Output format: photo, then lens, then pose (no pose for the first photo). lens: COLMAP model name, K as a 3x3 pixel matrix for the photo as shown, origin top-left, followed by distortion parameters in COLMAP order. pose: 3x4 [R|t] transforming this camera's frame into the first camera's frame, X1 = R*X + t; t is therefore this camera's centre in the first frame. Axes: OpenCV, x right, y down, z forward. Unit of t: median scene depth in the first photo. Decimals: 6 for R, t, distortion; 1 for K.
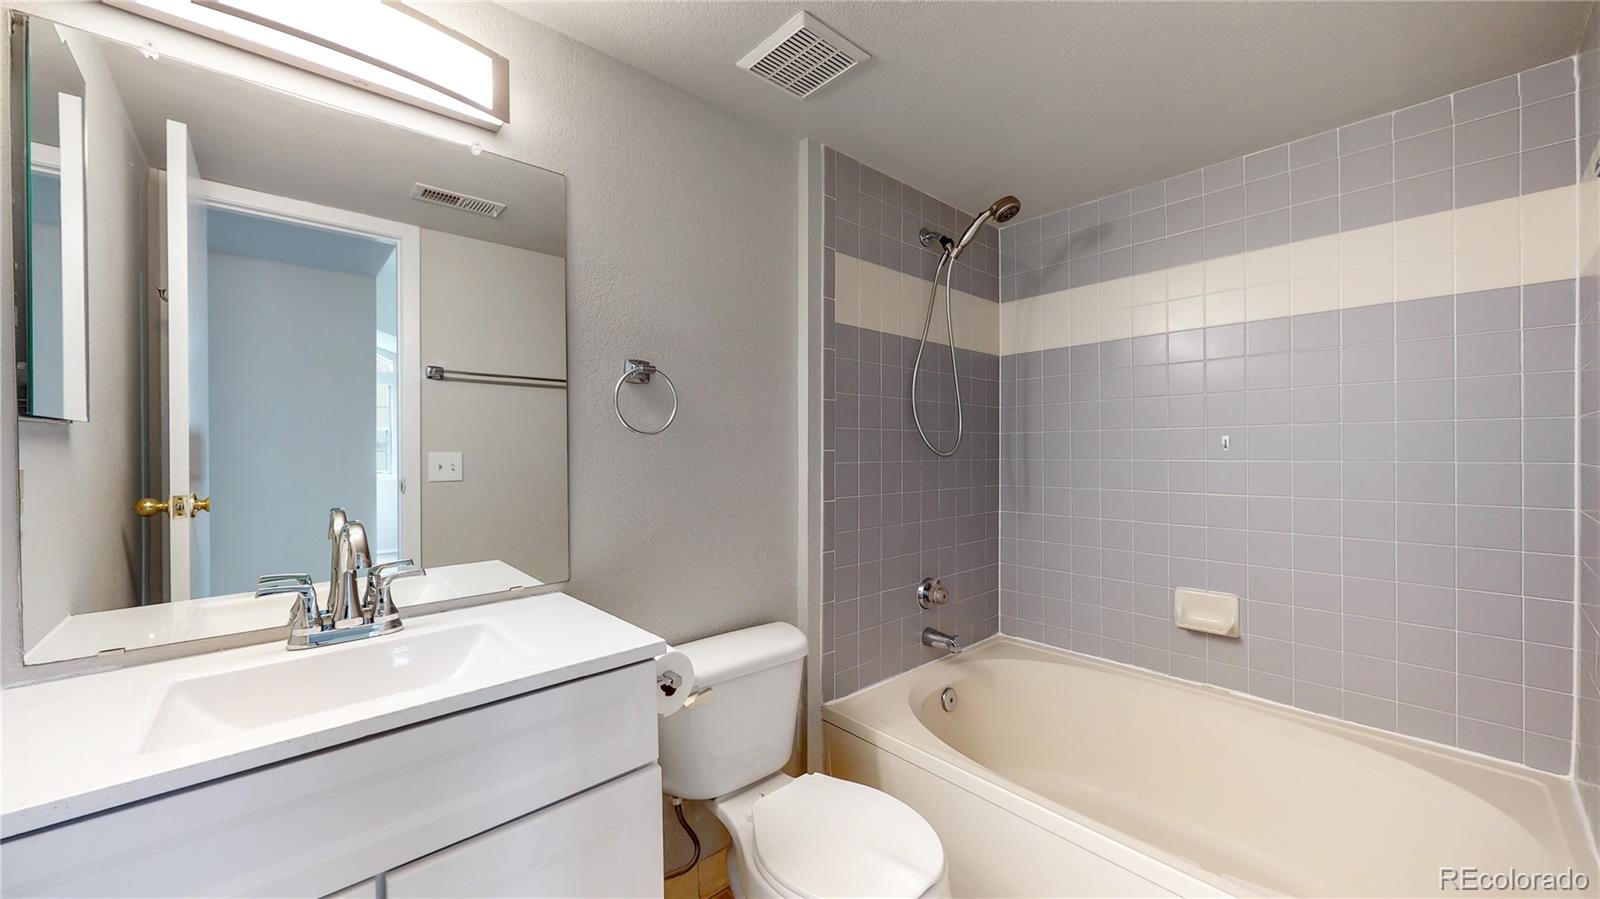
lens RADIAL K [[585.6, 0, 807.2], [0, 585.6, 449.8], [0, 0, 1]] dist [0.001133, -0.000801]
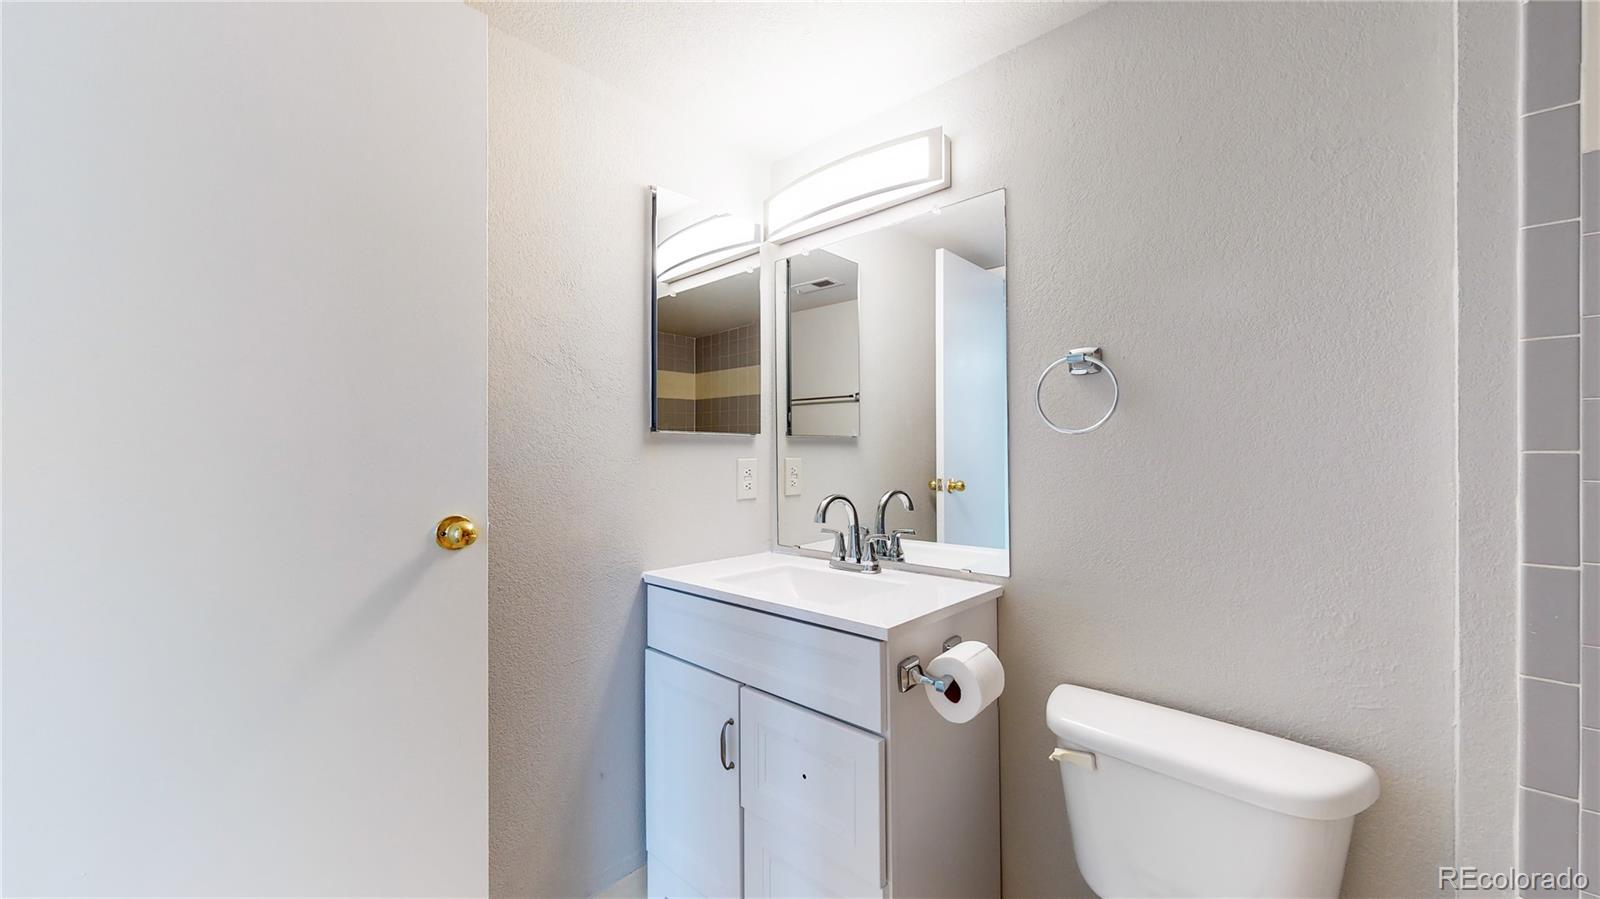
lens RADIAL K [[585.6, 0, 807.3], [0, 585.6, 451.5], [0, 0, 1]] dist [0.001133, -0.000801]
pose [[0.088606, 0.000740, -0.996066, 0.573616], [-0.000949, 0.999999, 0.000659, 0.001293], [0.996066, 0.000887, 0.088607, 0.538714]]
